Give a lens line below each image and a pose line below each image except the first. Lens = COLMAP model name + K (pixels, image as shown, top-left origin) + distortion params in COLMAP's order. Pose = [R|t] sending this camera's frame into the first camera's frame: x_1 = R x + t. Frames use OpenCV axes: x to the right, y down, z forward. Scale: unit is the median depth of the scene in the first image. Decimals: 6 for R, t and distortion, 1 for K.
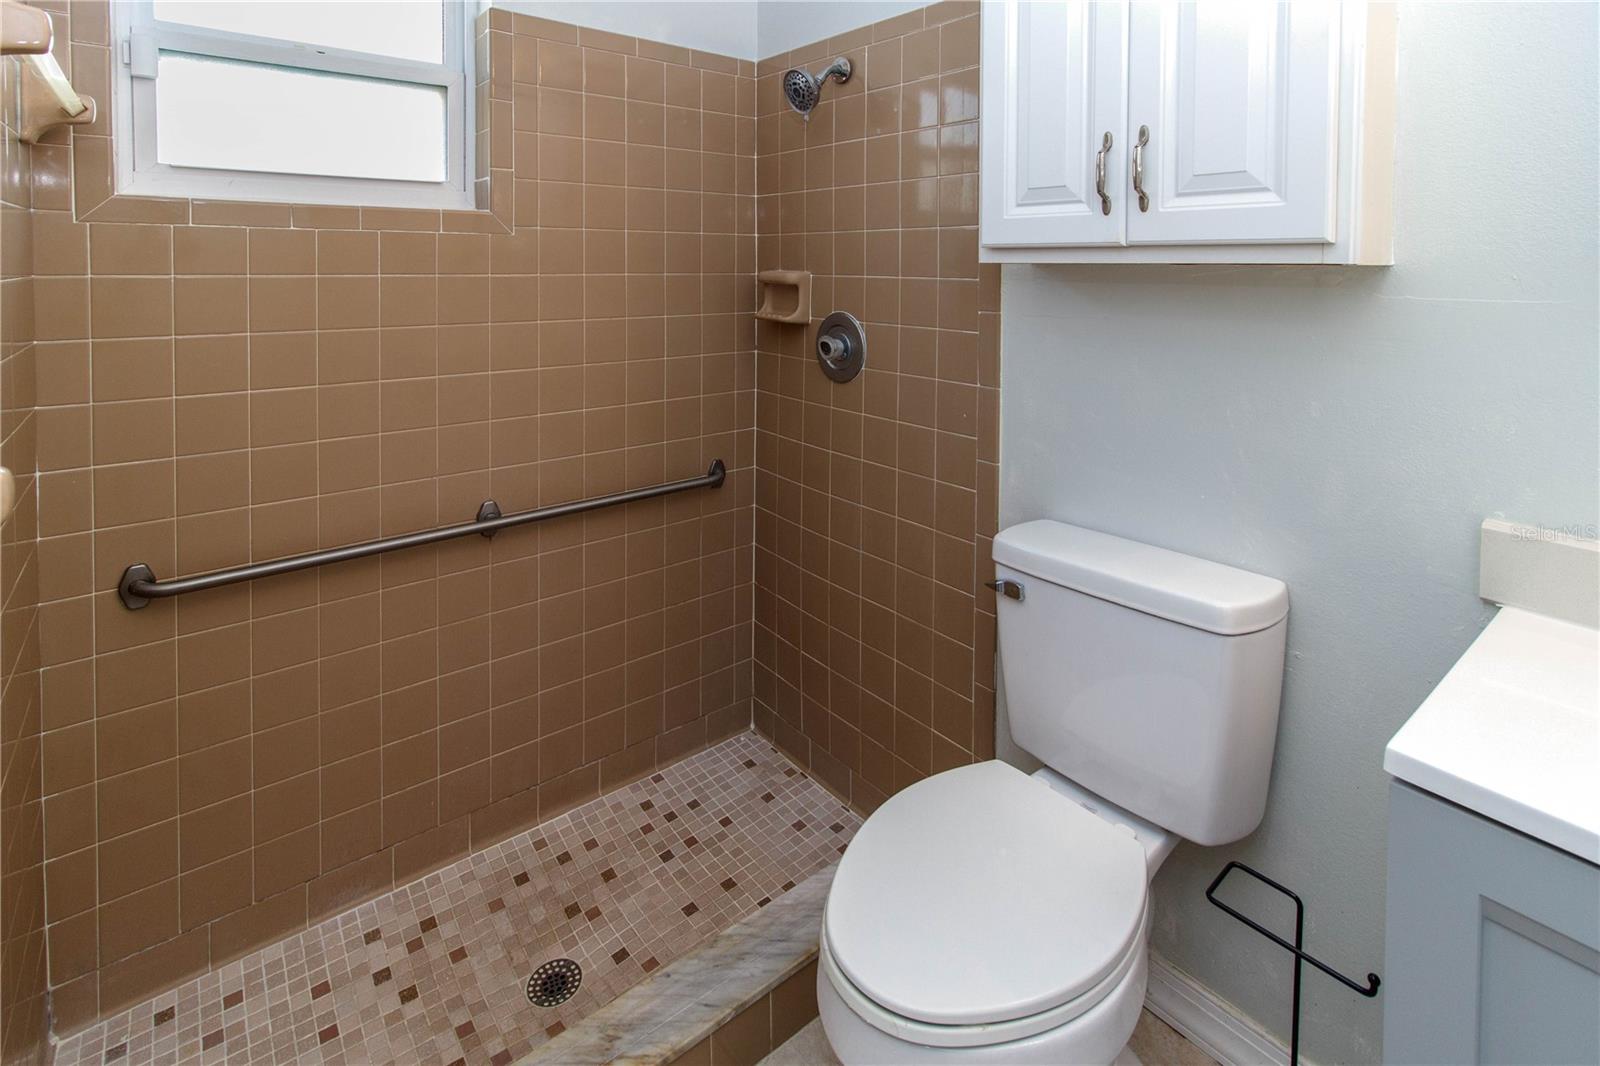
lens RADIAL K [[791.7, 0, 894.4], [0, 791.7, 497.0], [0, 0, 1]] dist [0.001459, -0.000242]
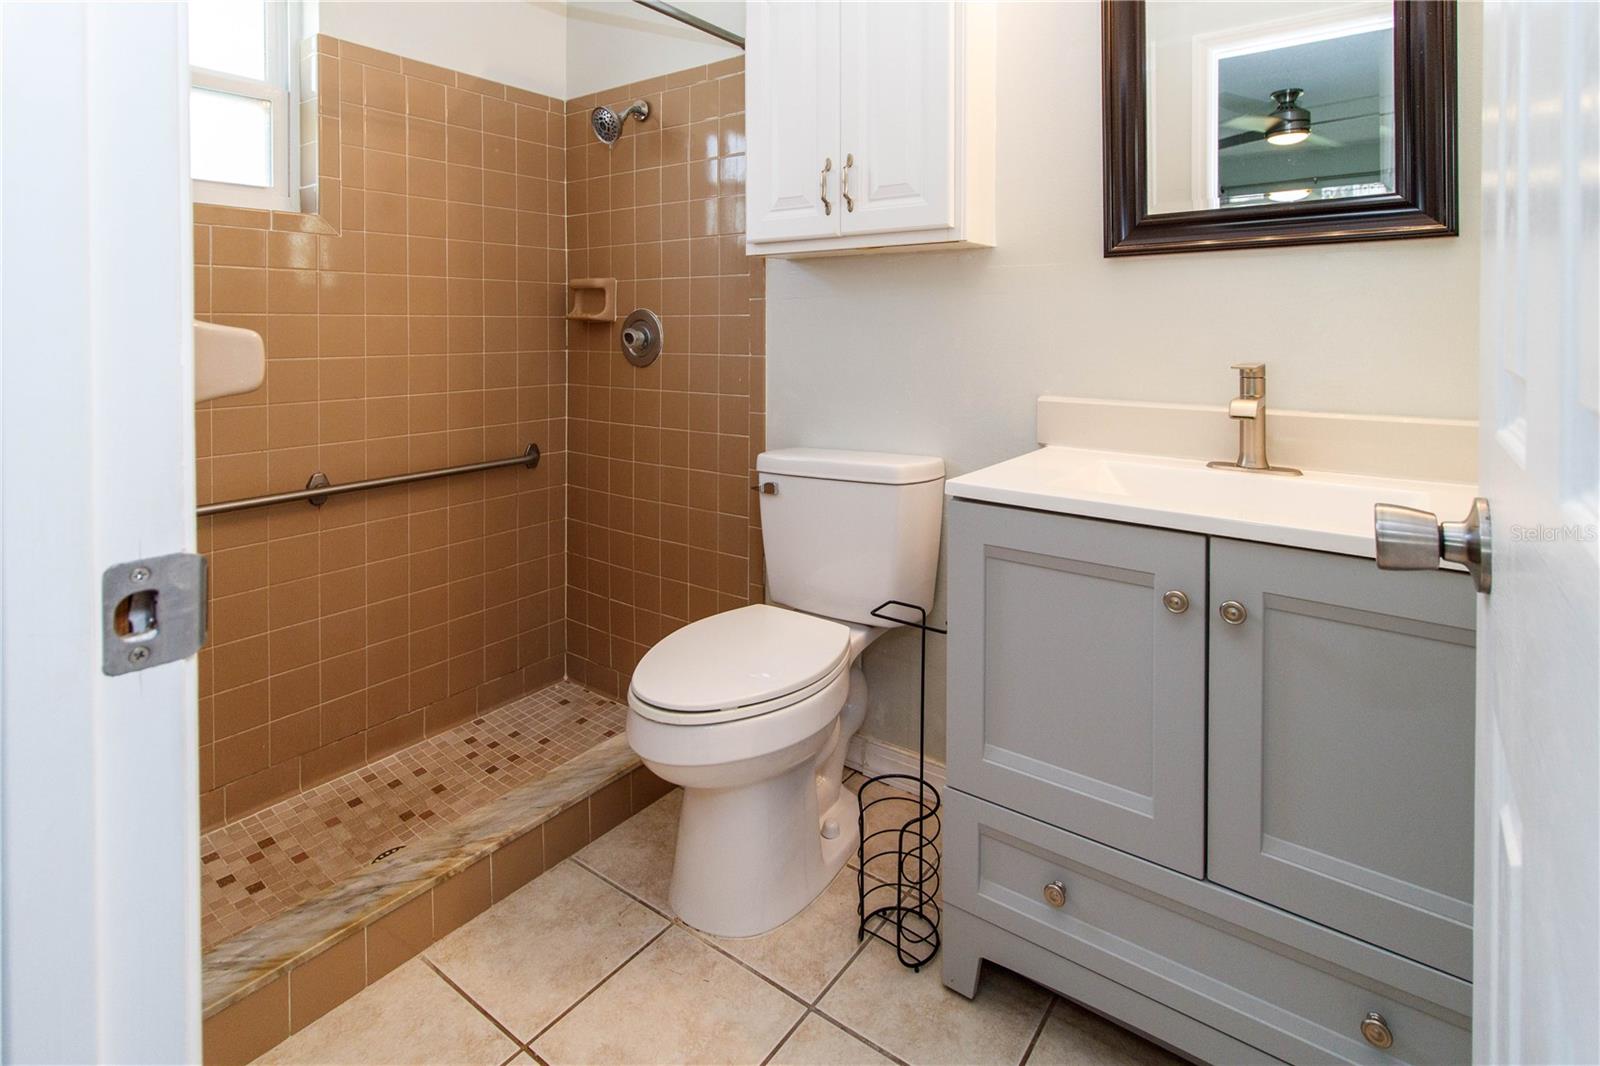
lens RADIAL K [[773.1, 0, 824.1], [0, 773.1, 533.0], [0, 0, 1]] dist [-0.000335, -0.000458]
pose [[0.987455, -0.009575, 0.157613, 0.017738], [0.012340, 0.999786, -0.016575, 0.128994], [-0.157421, 0.018312, 0.987362, -0.197982]]
